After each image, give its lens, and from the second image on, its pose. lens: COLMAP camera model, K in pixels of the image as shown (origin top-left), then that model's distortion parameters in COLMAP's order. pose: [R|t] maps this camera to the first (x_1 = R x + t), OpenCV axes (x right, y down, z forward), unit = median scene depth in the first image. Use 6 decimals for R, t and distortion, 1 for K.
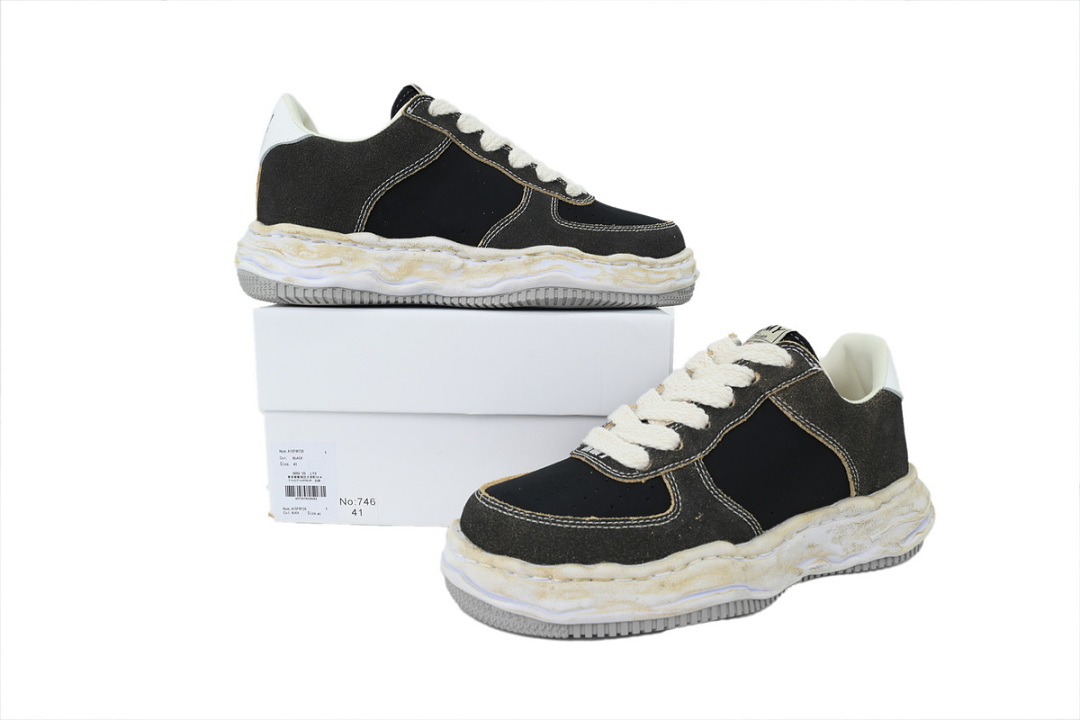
lens RADIAL K [[704.3, 0, 540.0], [0, 704.3, 360.0], [0, 0, 1]] dist [0.002500, -0.000106]
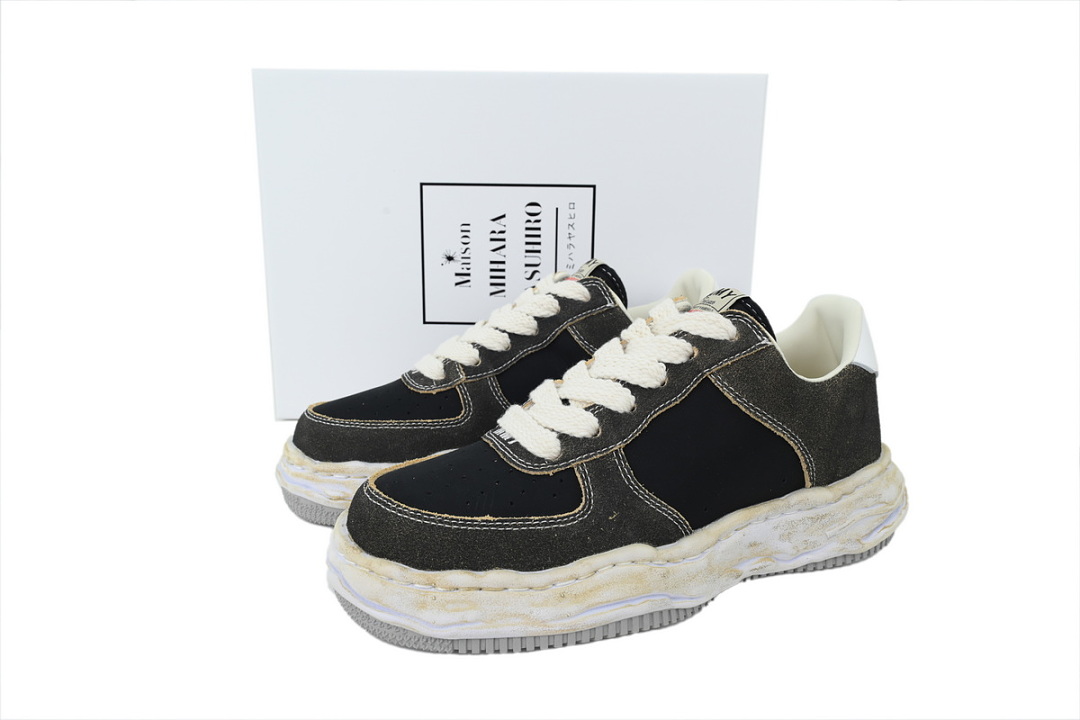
lens RADIAL K [[704.3, 0, 540.0], [0, 704.3, 360.0], [0, 0, 1]] dist [0.002500, -0.000106]
pose [[0.999107, 0.009746, -0.041107, 0.156809], [-0.005988, 0.995873, 0.090558, -0.043119], [0.041820, -0.090231, 0.995042, 0.141086]]
